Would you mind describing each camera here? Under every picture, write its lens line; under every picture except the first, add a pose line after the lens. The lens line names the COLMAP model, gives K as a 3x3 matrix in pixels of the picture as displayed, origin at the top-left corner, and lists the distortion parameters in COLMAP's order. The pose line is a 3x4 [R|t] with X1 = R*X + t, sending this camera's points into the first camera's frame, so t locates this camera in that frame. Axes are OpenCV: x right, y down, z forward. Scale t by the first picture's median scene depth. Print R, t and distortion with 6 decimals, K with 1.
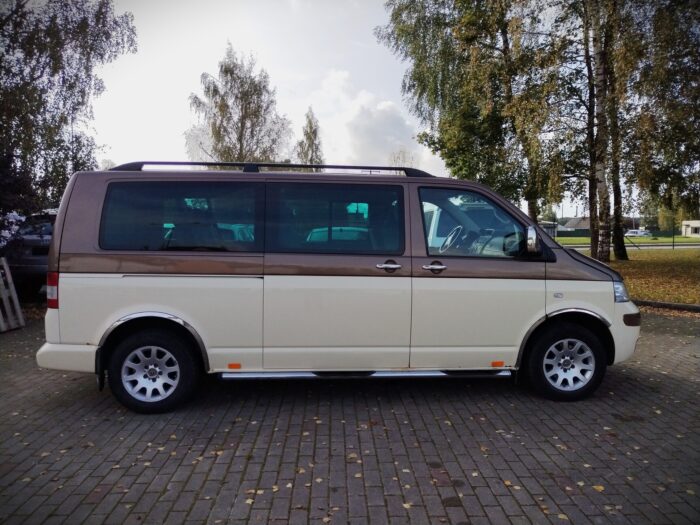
lens RADIAL K [[521.6, 0, 345.6], [0, 521.6, 257.0], [0, 0, 1]] dist [0.021155, -0.018622]
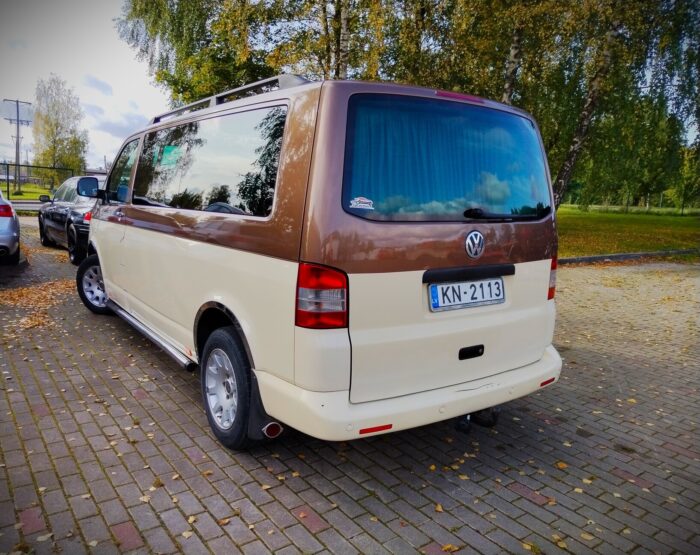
lens RADIAL K [[552.5, 0, 331.7], [0, 552.5, 271.5], [0, 0, 1]] dist [0.021185, -0.021577]
pose [[0.824891, -0.047648, 0.563280, -0.148018], [-0.013068, 0.994568, 0.103269, -0.002013], [-0.565141, -0.092547, 0.819787, 0.052656]]
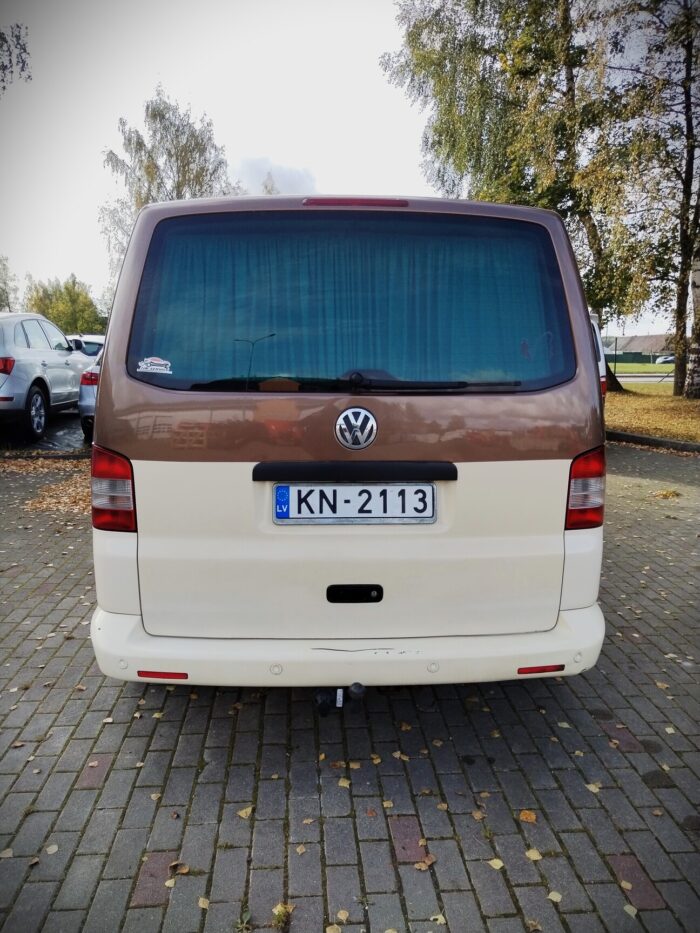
lens RADIAL K [[695.2, 0, 347.3], [0, 695.2, 461.0], [0, 0, 1]] dist [0.021155, -0.018622]
pose [[0.998709, 0.008459, 0.050086, -0.035518], [-0.013837, 0.994052, 0.108020, -0.001652], [-0.048875, -0.108573, 0.992886, 0.032394]]
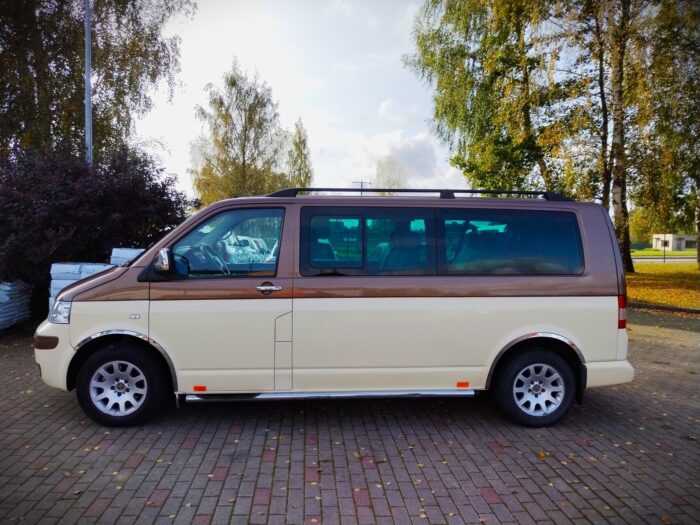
lens RADIAL K [[521.6, 0, 345.3], [0, 521.6, 261.0], [0, 0, 1]] dist [0.021155, -0.018622]
pose [[0.998360, 0.010868, 0.056201, -0.138510], [-0.010510, 0.999923, -0.006661, -0.003696], [-0.056270, 0.006059, 0.998397, -0.088509]]
